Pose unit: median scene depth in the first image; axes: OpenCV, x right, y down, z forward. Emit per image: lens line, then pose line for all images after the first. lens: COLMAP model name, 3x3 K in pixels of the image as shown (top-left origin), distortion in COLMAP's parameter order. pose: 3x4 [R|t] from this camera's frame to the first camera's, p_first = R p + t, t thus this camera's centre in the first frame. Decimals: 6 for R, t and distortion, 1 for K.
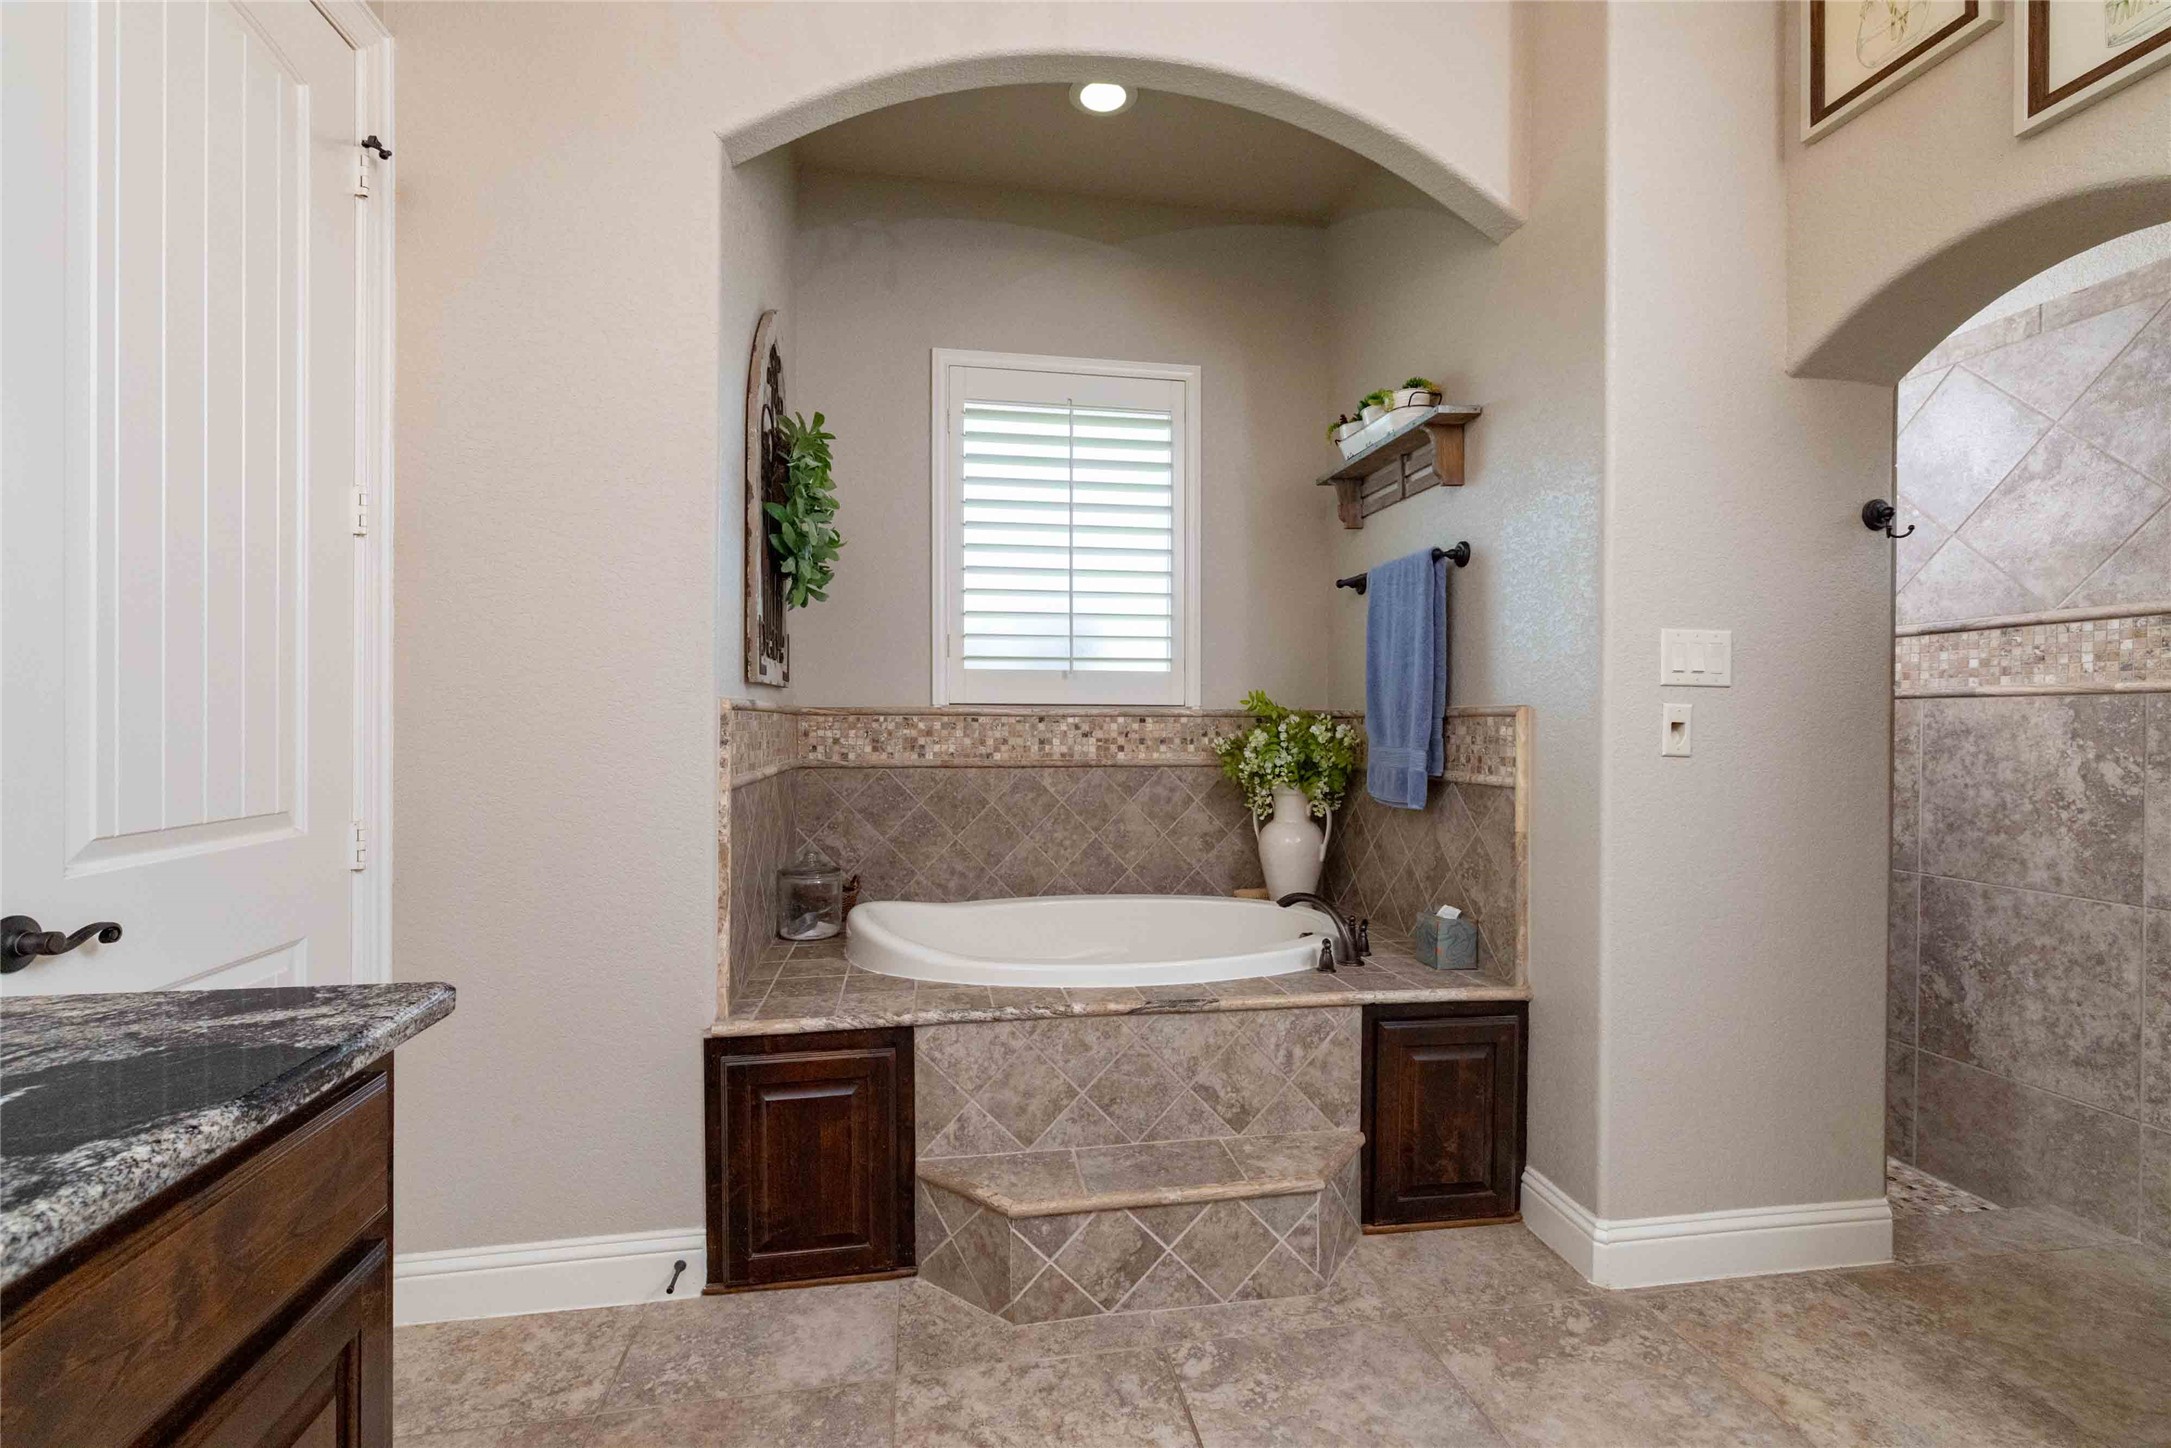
lens RADIAL K [[938.6, 0, 1081.6], [0, 938.6, 722.9], [0, 0, 1]] dist [0.001245, 0.000207]
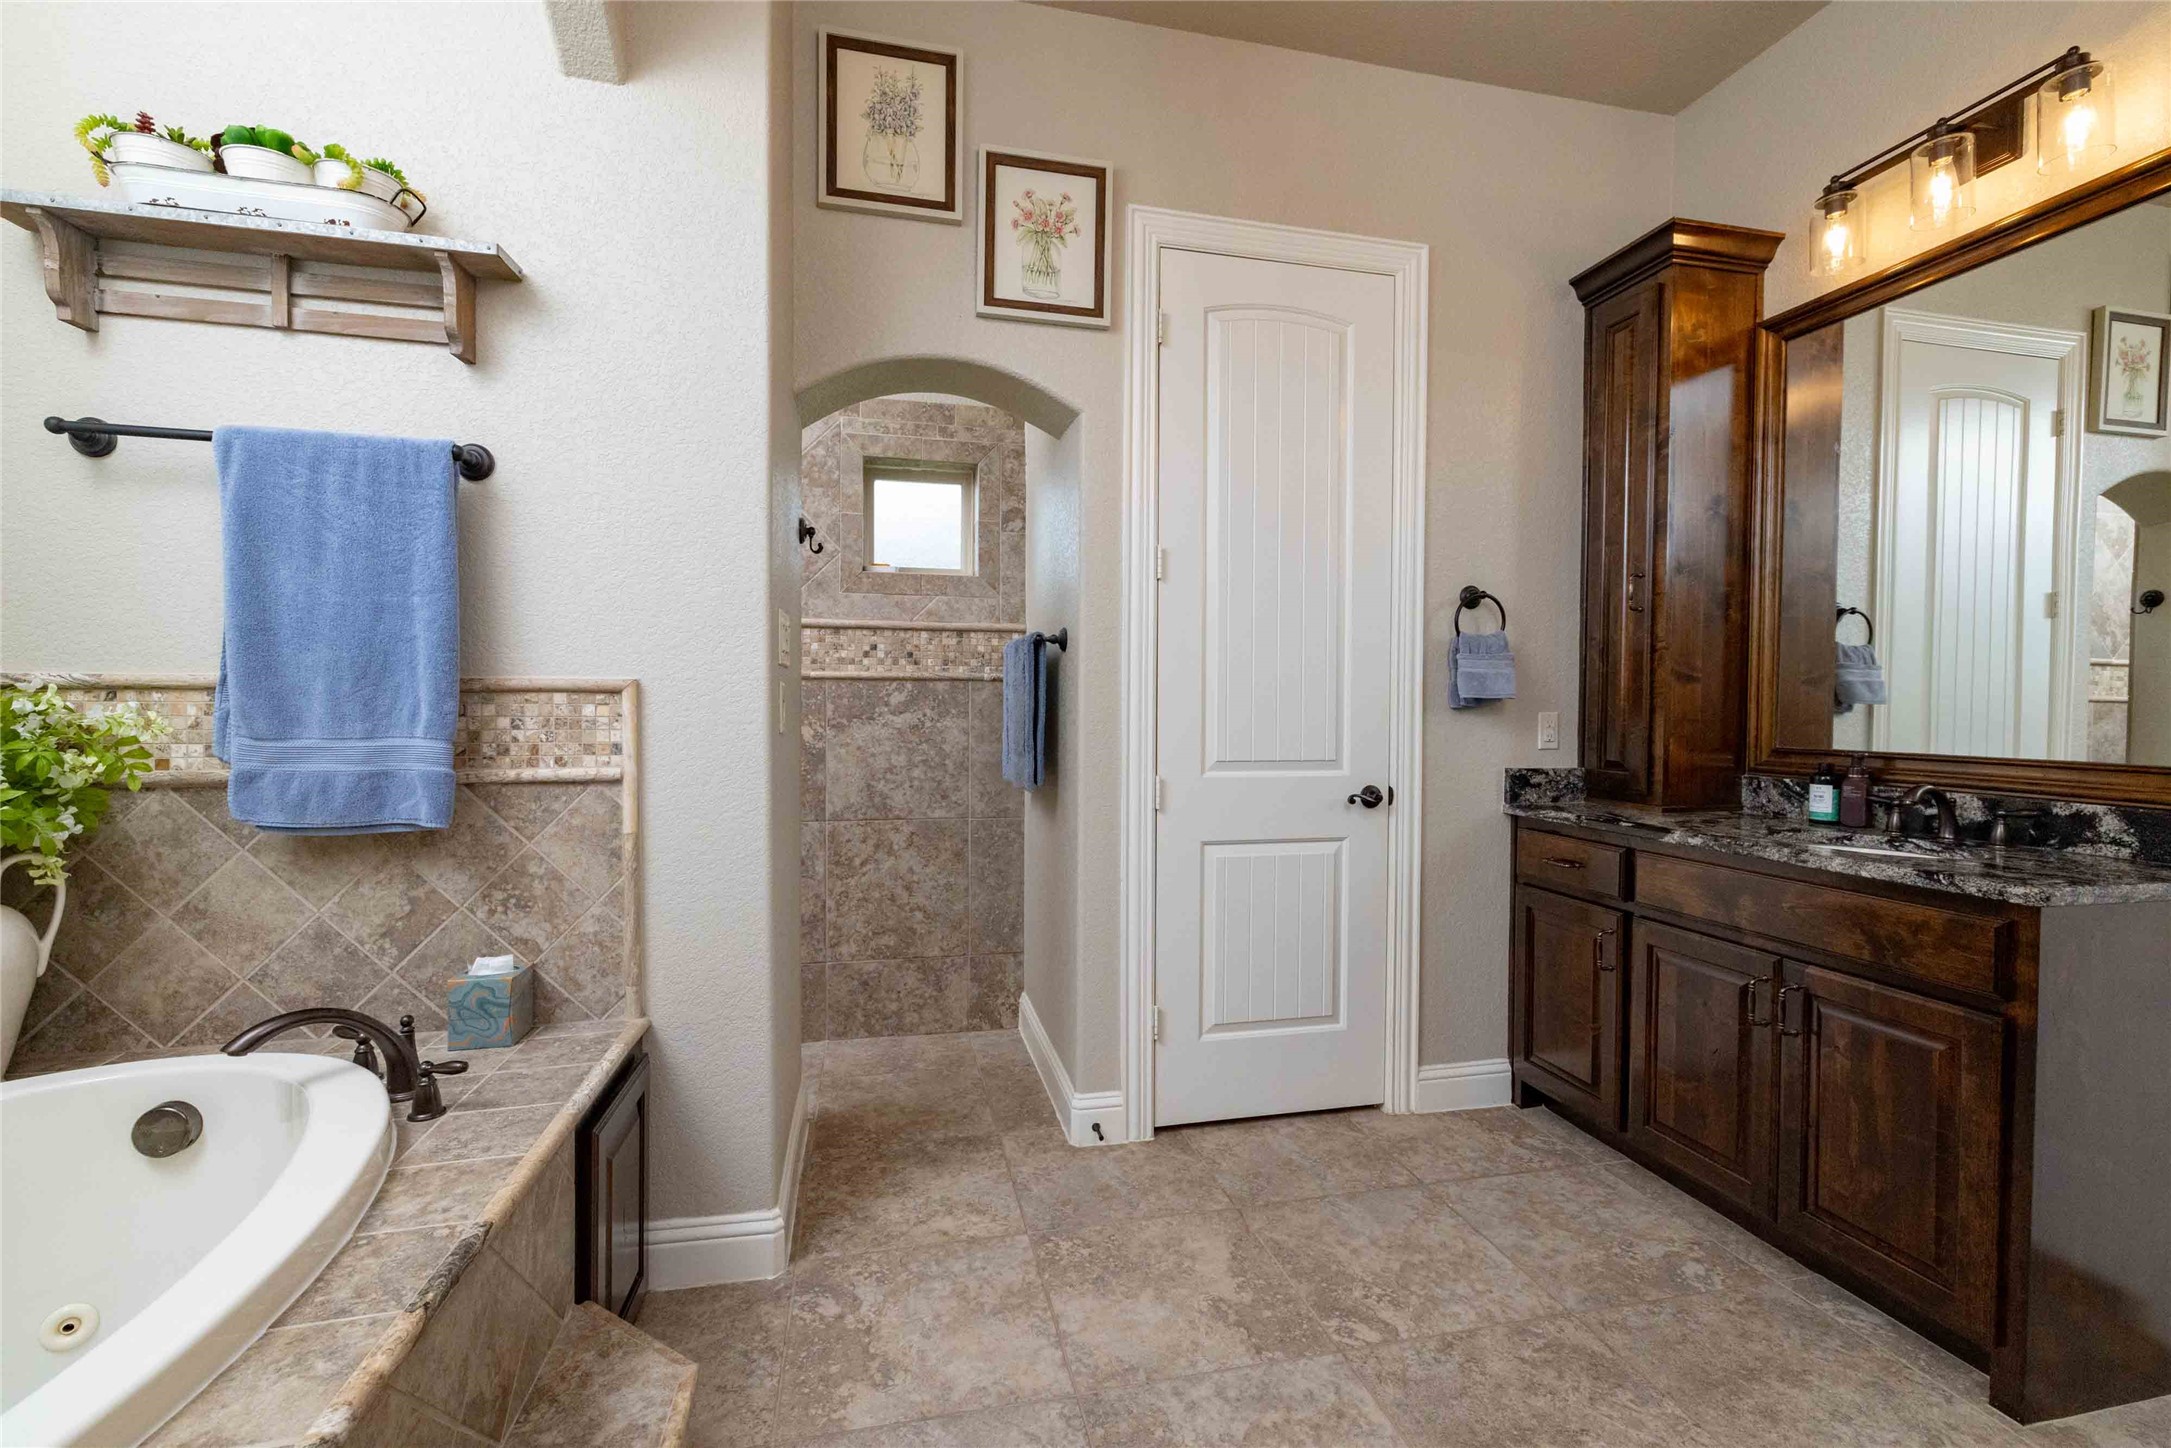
lens RADIAL K [[938.6, 0, 1084.0], [0, 938.6, 719.4], [0, 0, 1]] dist [0.001245, 0.000207]
pose [[-0.067922, -0.023843, 0.997406, -0.394734], [-0.004679, 0.999711, 0.023579, -0.004988], [-0.997680, -0.003065, -0.068014, 0.679979]]
